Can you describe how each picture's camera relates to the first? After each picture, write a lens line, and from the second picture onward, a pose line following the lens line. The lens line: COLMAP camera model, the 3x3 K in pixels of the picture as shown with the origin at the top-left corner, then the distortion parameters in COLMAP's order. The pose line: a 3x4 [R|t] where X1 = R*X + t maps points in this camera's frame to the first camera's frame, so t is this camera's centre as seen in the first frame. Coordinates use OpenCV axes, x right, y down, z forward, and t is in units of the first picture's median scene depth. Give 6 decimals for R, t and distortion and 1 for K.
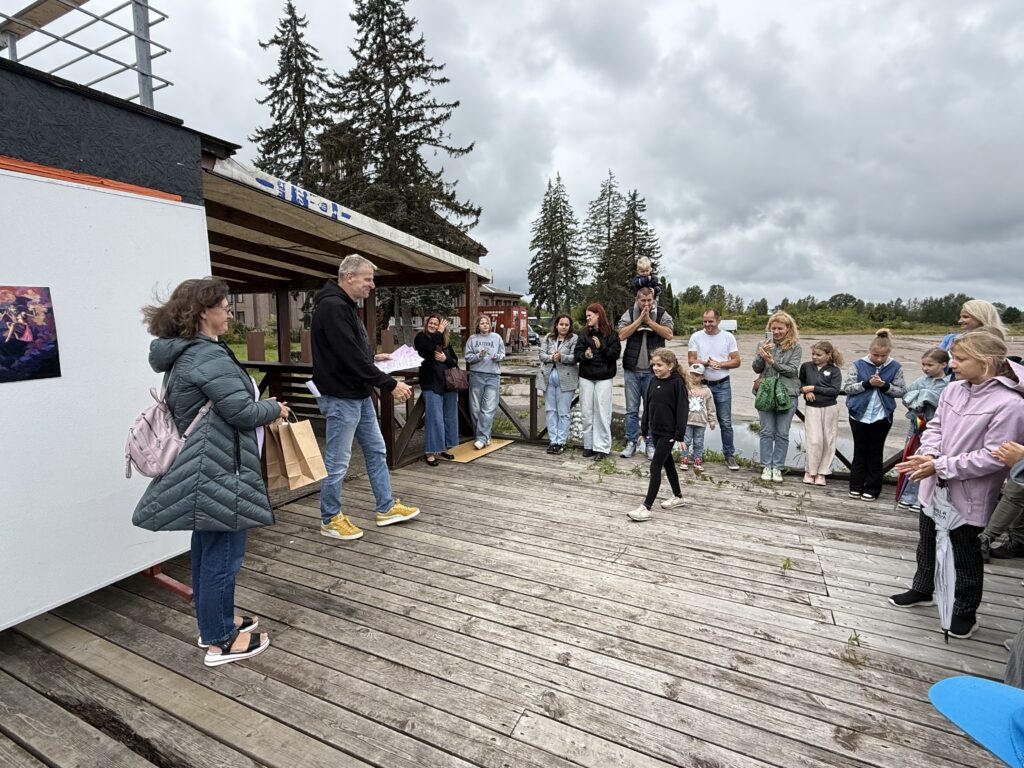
lens RADIAL K [[508.2, 0, 516.1], [0, 508.2, 384.2], [0, 0, 1]] dist [0.002268, -0.000561]
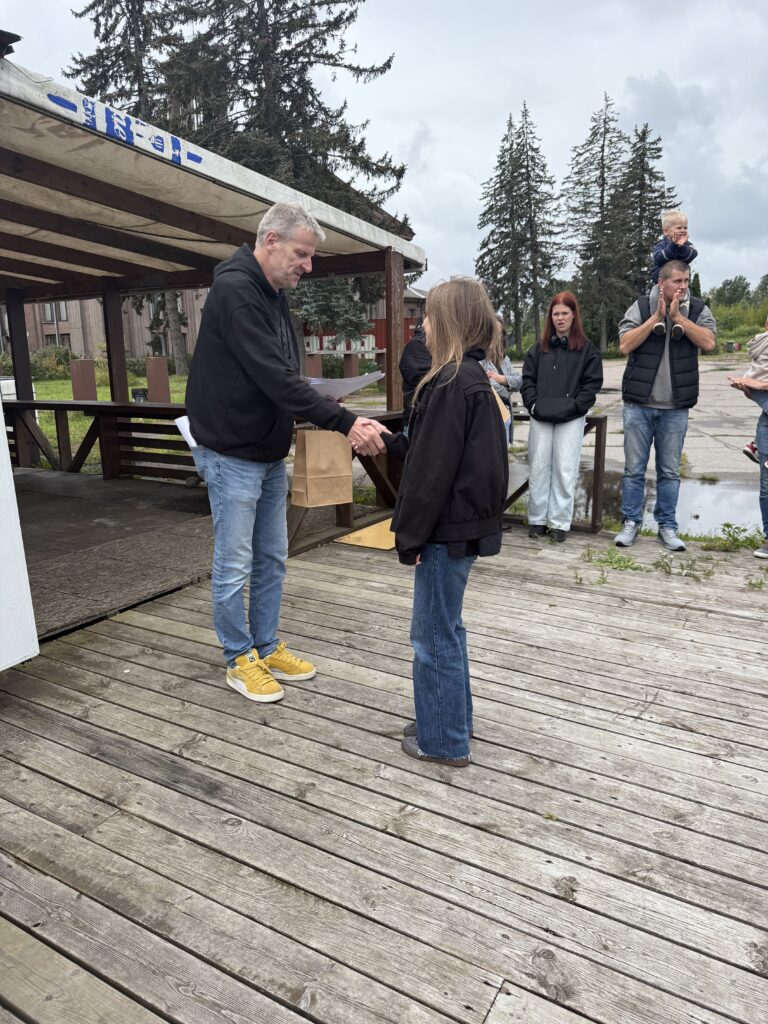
lens RADIAL K [[724.3, 0, 380.4], [0, 724.3, 505.1], [0, 0, 1]] dist [0.137251, -0.263347]
pose [[0.994669, -0.000630, -0.103119, -0.021314], [0.010520, 0.995384, 0.095398, 0.012399], [0.102583, -0.095974, 0.990084, 0.126350]]
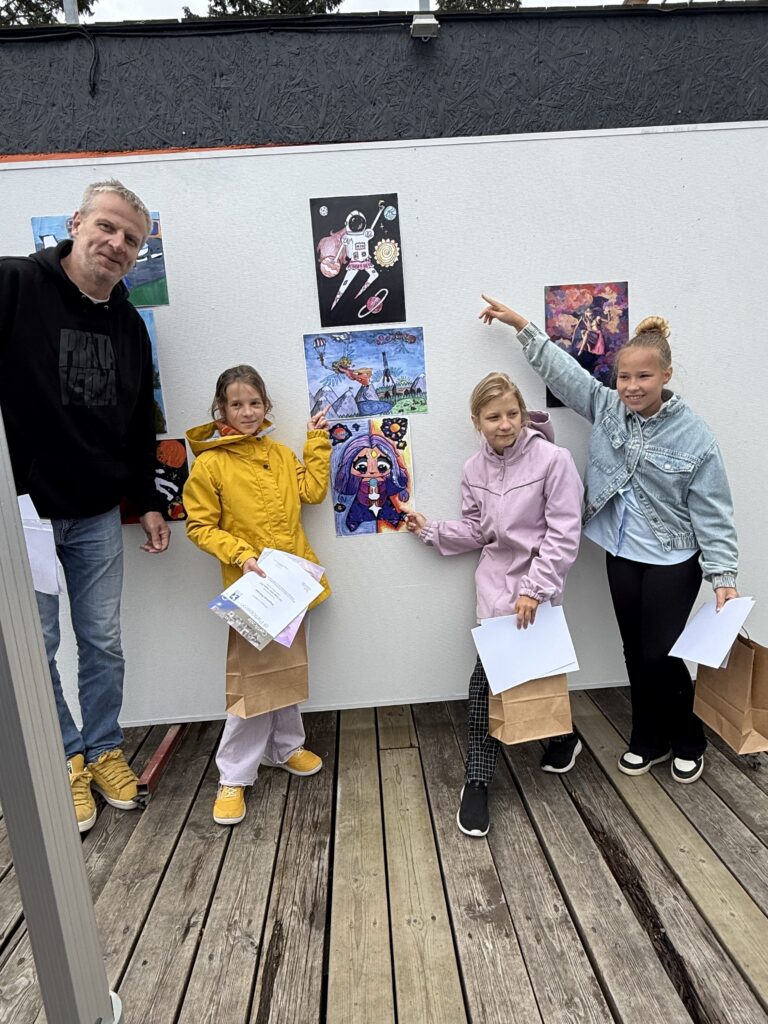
lens RADIAL K [[624.3, 0, 380.5], [0, 624.3, 514.9], [0, 0, 1]] dist [-0.001770, 0.005005]
pose [[0.466542, 0.139490, -0.873431, -0.164284], [-0.061058, 0.990210, 0.125526, 0.041548], [0.882389, -0.005233, 0.470491, 0.169495]]
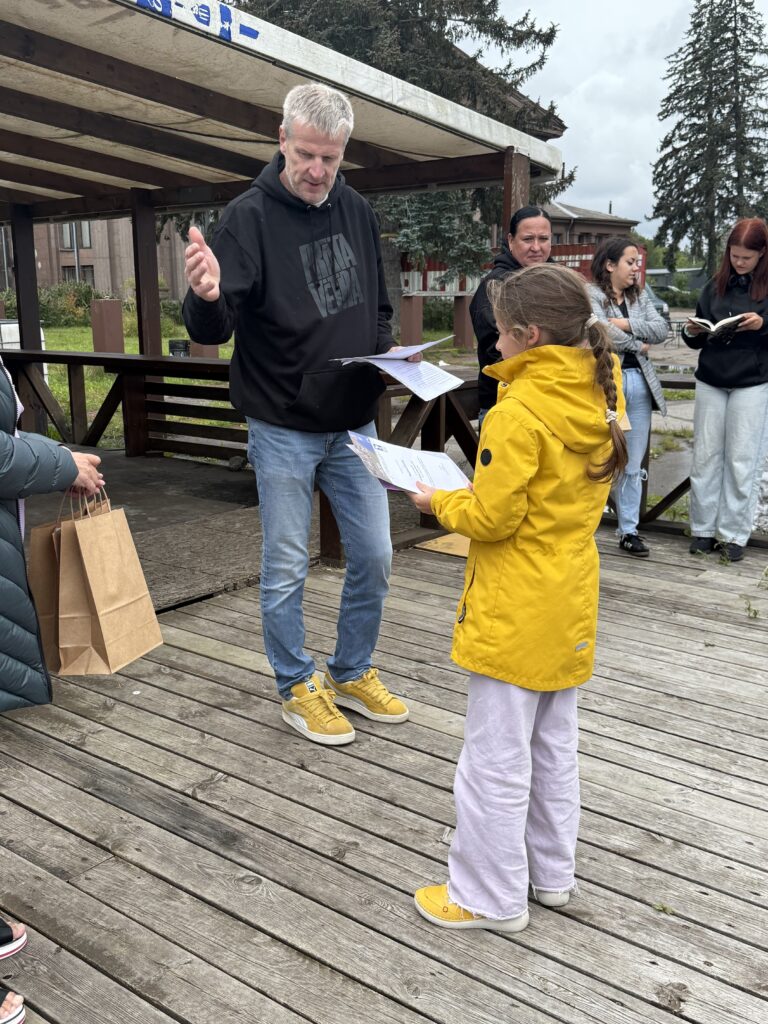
lens RADIAL K [[1008.4, 0, 376.2], [0, 1008.4, 513.6], [0, 0, 1]] dist [0.192968, -0.441009]
pose [[0.973623, 0.038961, -0.224813, 0.020102], [-0.016555, 0.994779, 0.100699, 0.024216], [0.227563, -0.094321, 0.969185, 0.077532]]
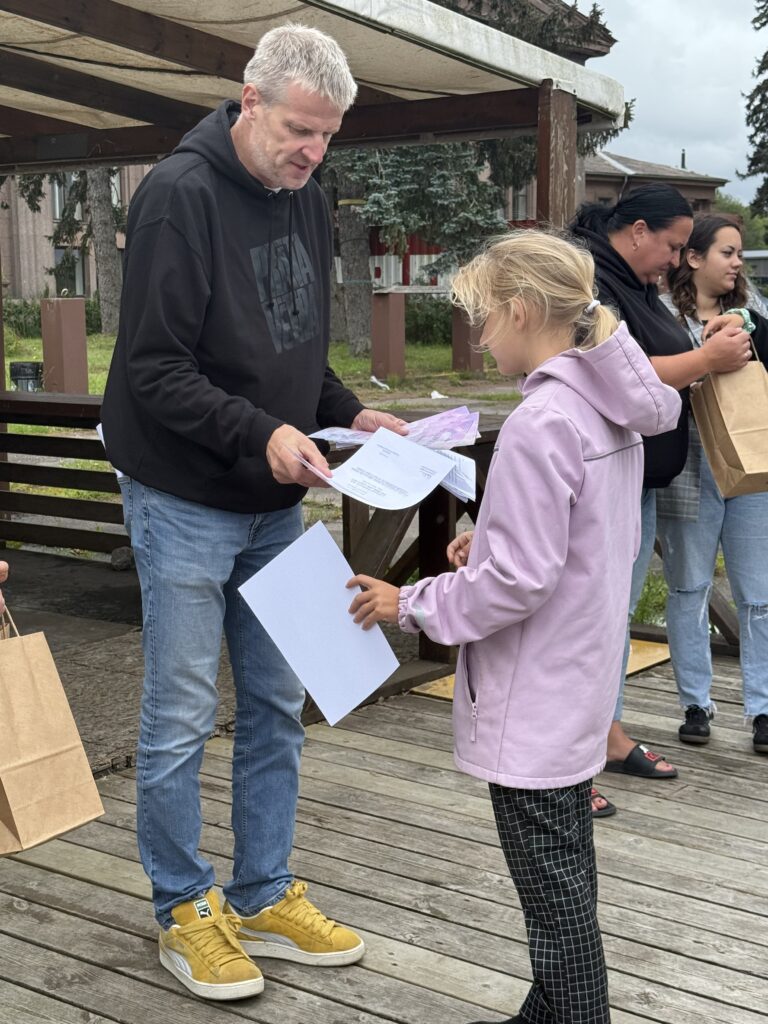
lens RADIAL K [[1584.6, 0, 382.4], [0, 1584.6, 487.9], [0, 0, 1]] dist [0.202174, -0.435758]
pose [[0.980846, 0.012428, -0.194387, -0.000914], [-0.009989, 0.999859, 0.013522, 0.010873], [0.194528, -0.011321, 0.980832, 0.070775]]
